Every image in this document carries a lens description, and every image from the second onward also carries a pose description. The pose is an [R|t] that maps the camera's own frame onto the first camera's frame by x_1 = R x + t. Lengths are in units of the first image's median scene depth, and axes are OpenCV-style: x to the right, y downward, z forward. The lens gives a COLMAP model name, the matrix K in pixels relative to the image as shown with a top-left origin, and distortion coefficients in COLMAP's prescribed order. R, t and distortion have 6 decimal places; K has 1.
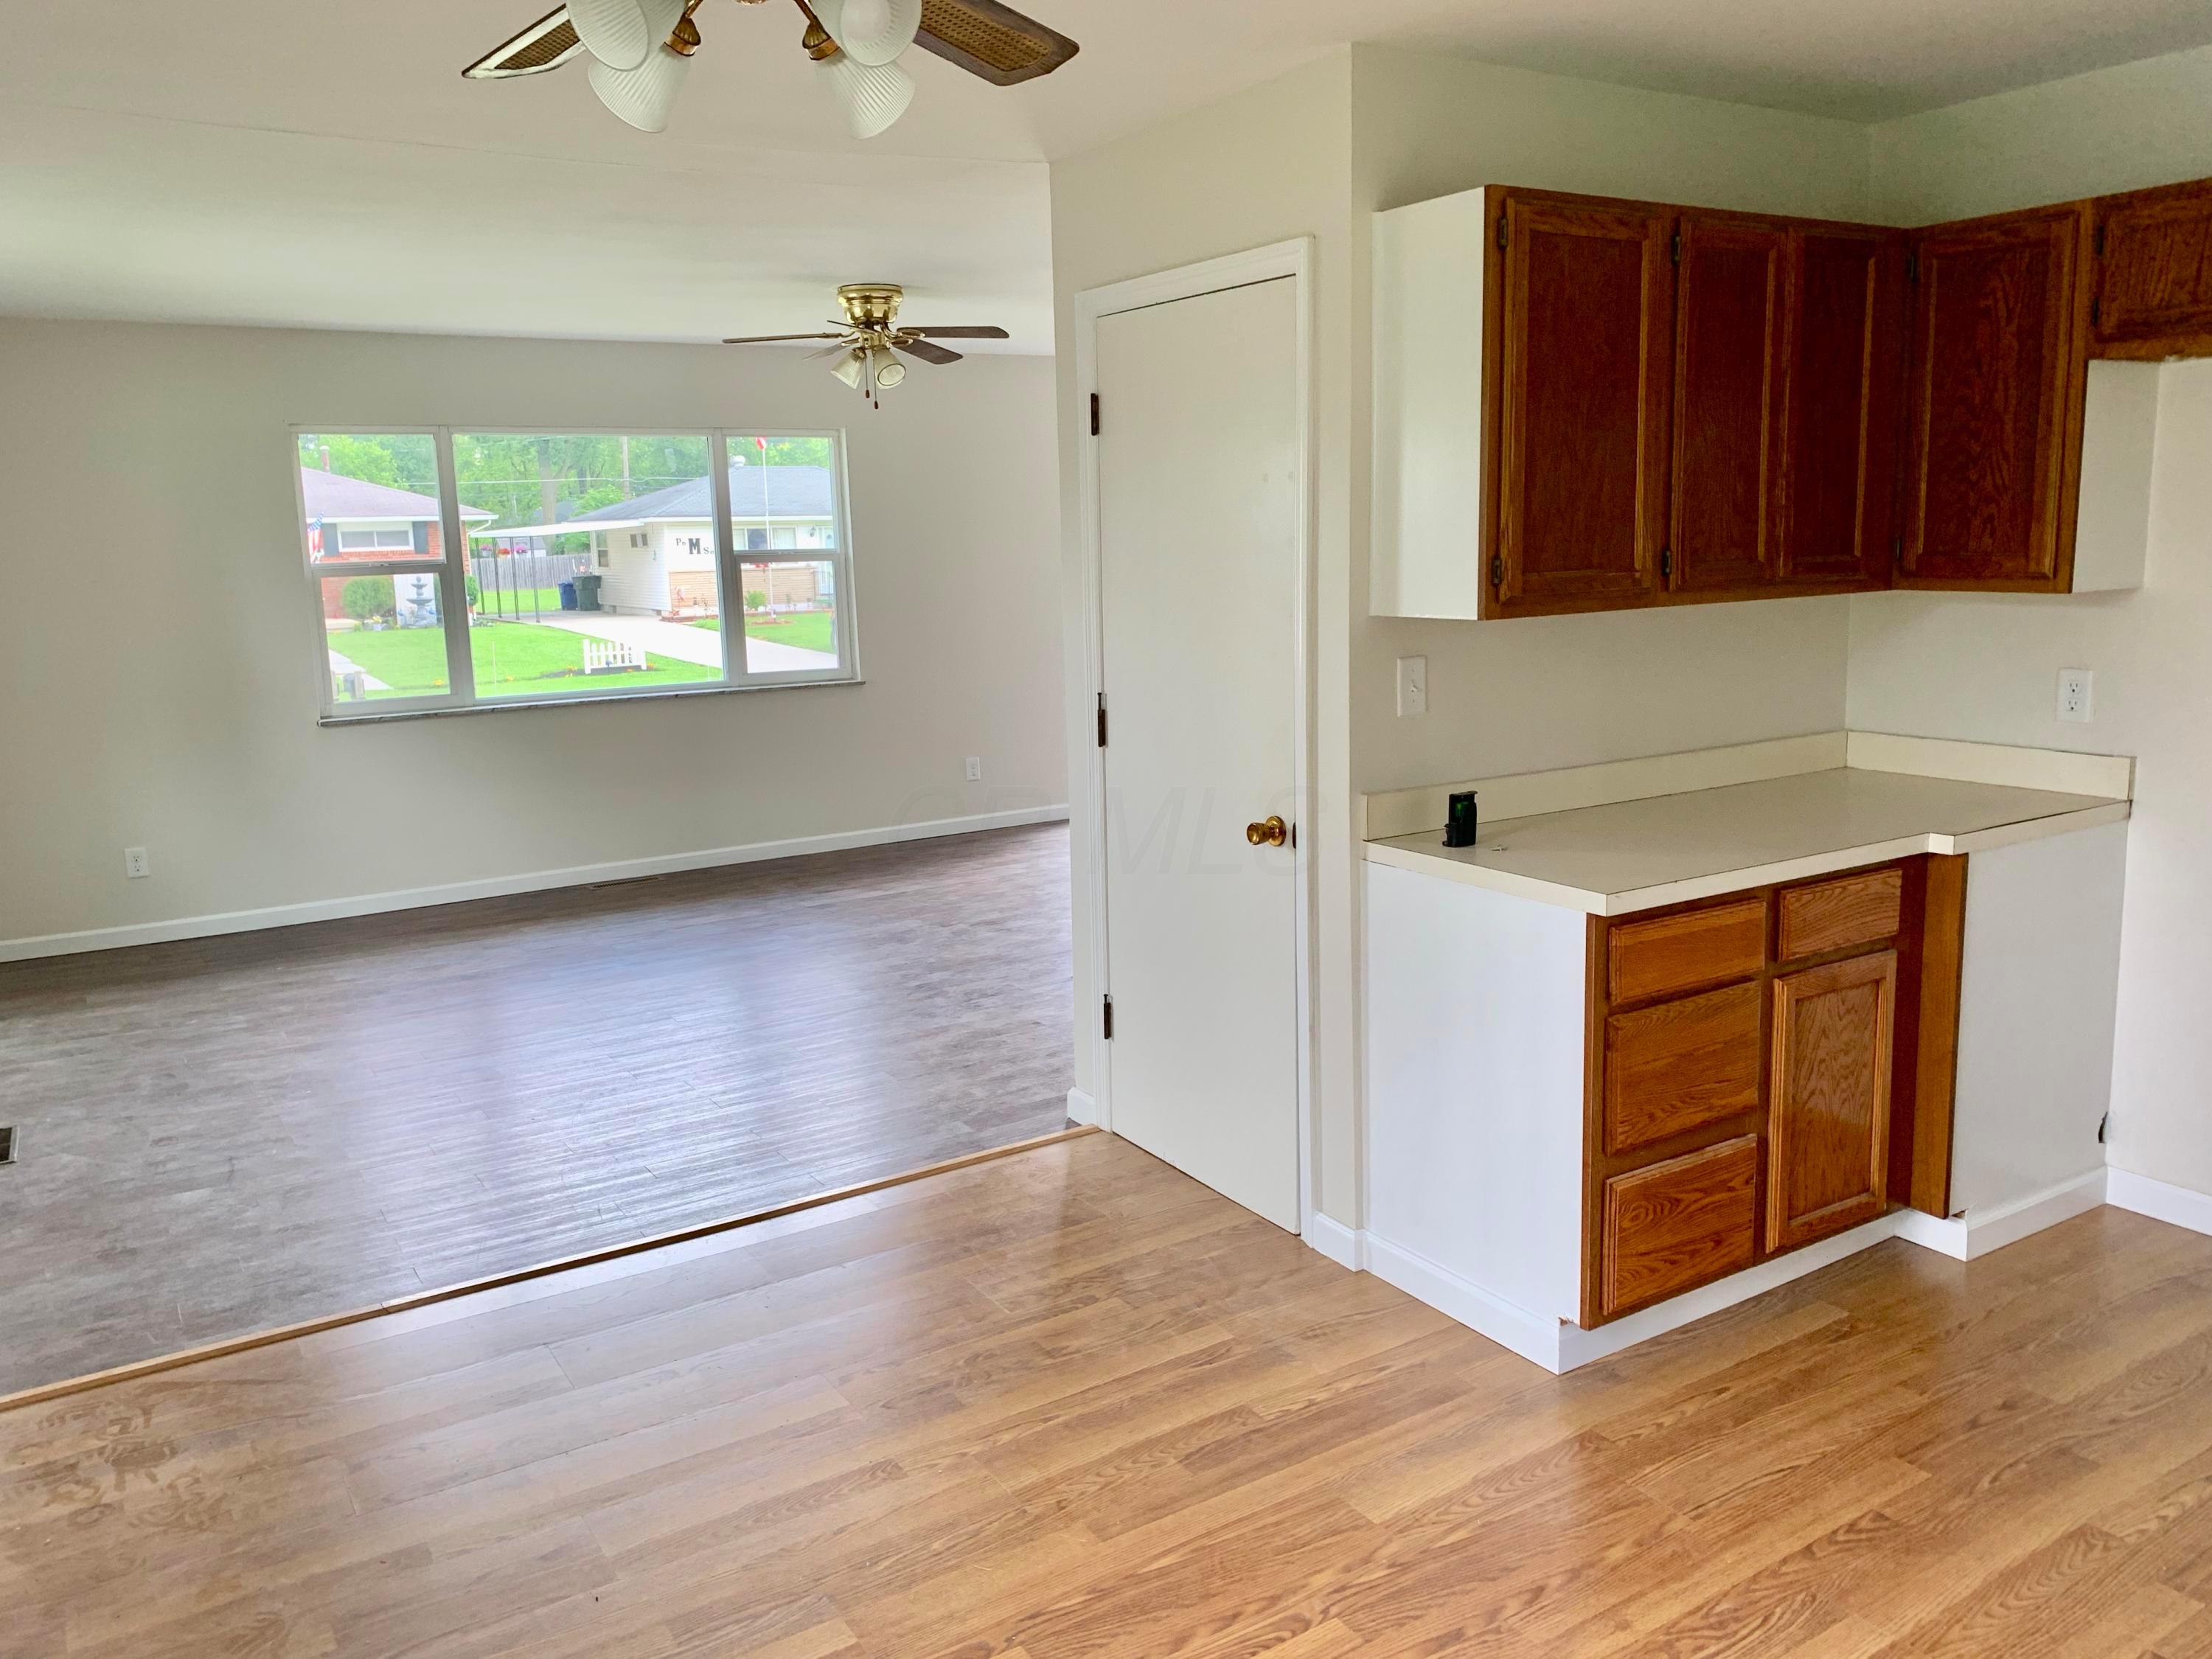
lens RADIAL K [[1678.3, 0, 1112.2], [0, 1678.3, 826.0], [0, 0, 1]] dist [0.056610, -0.074390]
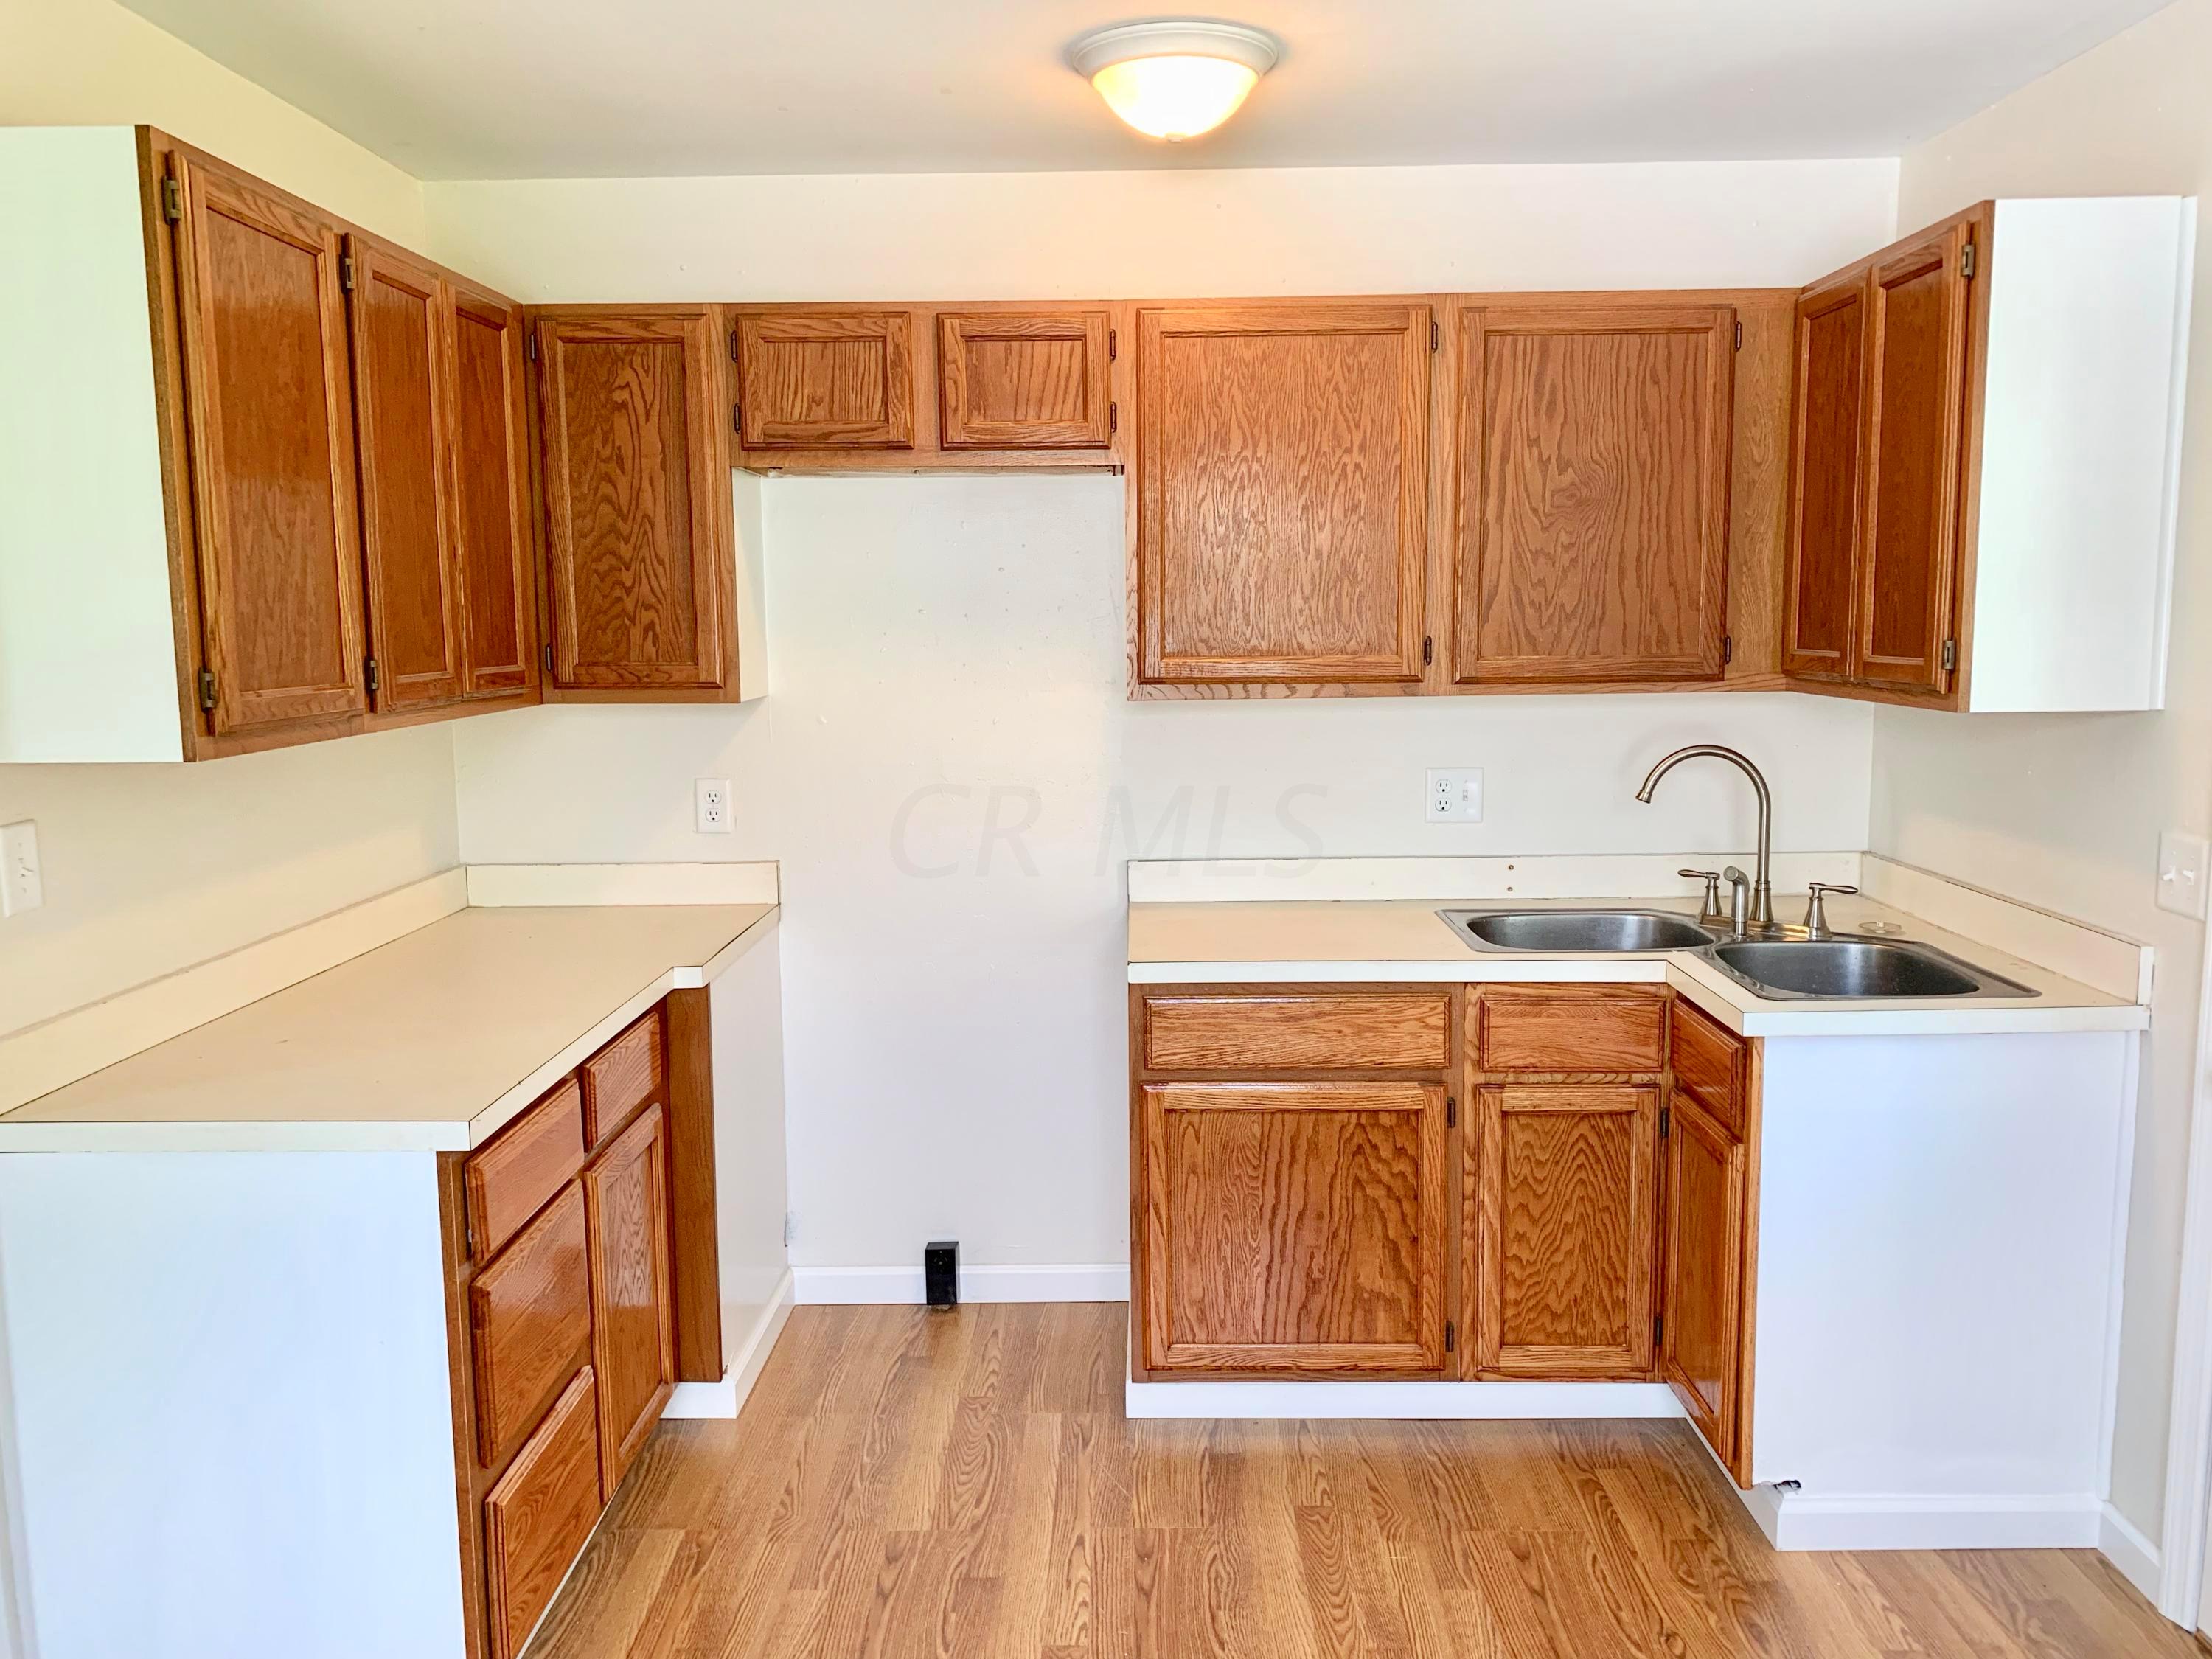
lens RADIAL K [[1678.3, 0, 1112.2], [0, 1678.3, 826.0], [0, 0, 1]] dist [0.056610, -0.074390]
pose [[0.542188, -0.087382, 0.835701, -0.138242], [0.141693, 0.989843, 0.011572, -0.047938], [-0.828224, 0.112139, 0.549062, 0.298438]]
